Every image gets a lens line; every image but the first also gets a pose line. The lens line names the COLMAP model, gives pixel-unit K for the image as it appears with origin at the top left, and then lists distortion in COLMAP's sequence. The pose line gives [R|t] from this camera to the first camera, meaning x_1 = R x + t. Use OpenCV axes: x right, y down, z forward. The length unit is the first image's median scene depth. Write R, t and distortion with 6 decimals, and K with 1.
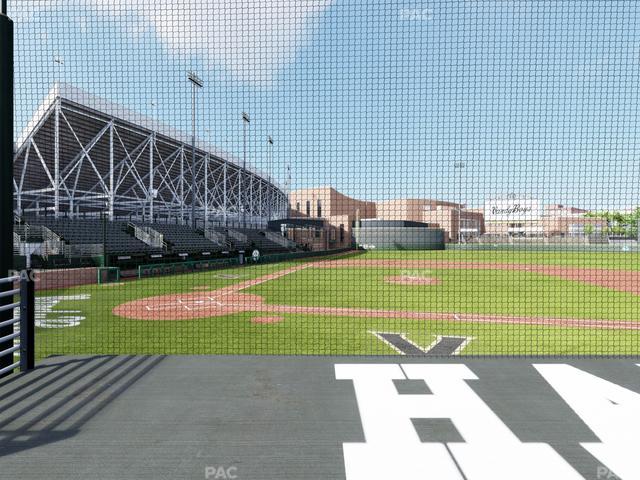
lens RADIAL K [[330.0, 0, 318.0], [0, 330.0, 239.7], [0, 0, 1]] dist [-0.002310, 0.000705]
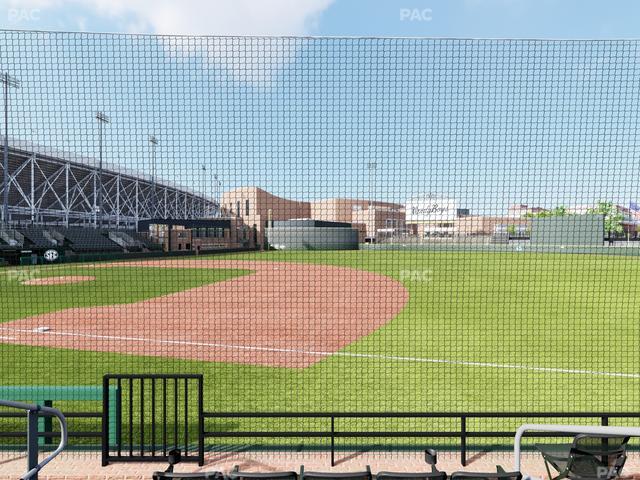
lens RADIAL K [[330.0, 0, 321.9], [0, 330.0, 248.7], [0, 0, 1]] dist [-0.002310, 0.000705]
pose [[0.999832, 0.000018, -0.018316, 0.294176], [0.000471, 0.999643, 0.026697, 0.000819], [0.018310, -0.026701, 0.999476, 0.007764]]
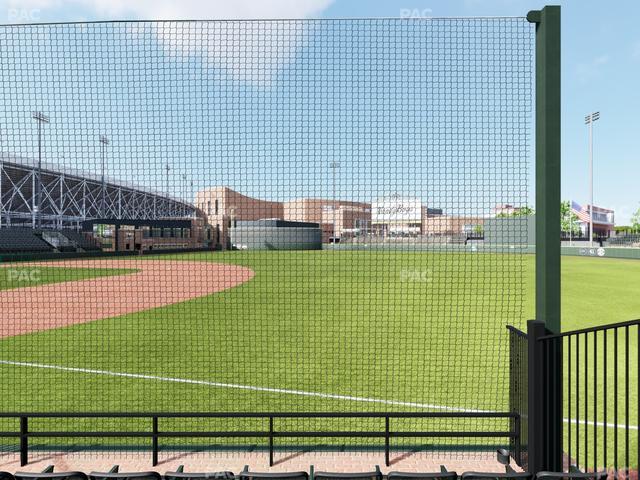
lens RADIAL K [[330.0, 0, 325.4], [0, 330.0, 248.5], [0, 0, 1]] dist [-0.002310, 0.000705]
pose [[0.999831, -0.000173, -0.018387, 0.416777], [0.000650, 0.999664, 0.025924, 0.001033], [0.018377, -0.025932, 0.999495, 0.010121]]
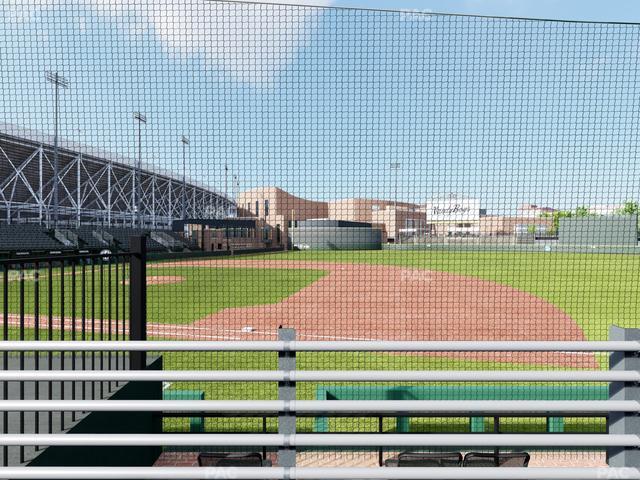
lens RADIAL K [[330.0, 0, 318.3], [0, 330.0, 245.6], [0, 0, 1]] dist [-0.002310, 0.000705]
pose [[0.999800, -0.000421, -0.020010, 0.215417], [0.000760, 0.999856, 0.016941, 0.001151], [0.020000, -0.016953, 0.999656, 0.005333]]
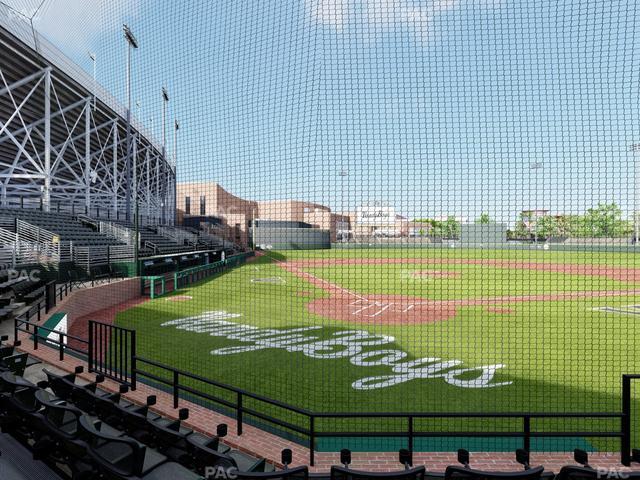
lens RADIAL K [[330.0, 0, 320.0], [0, 330.0, 240.6], [0, 0, 1]] dist [-0.002310, 0.000705]
pose [[0.881339, -0.001484, 0.472483, -0.170917], [0.000165, 0.999996, 0.002834, -0.000002], [-0.472485, -0.002420, 0.881335, 0.044196]]
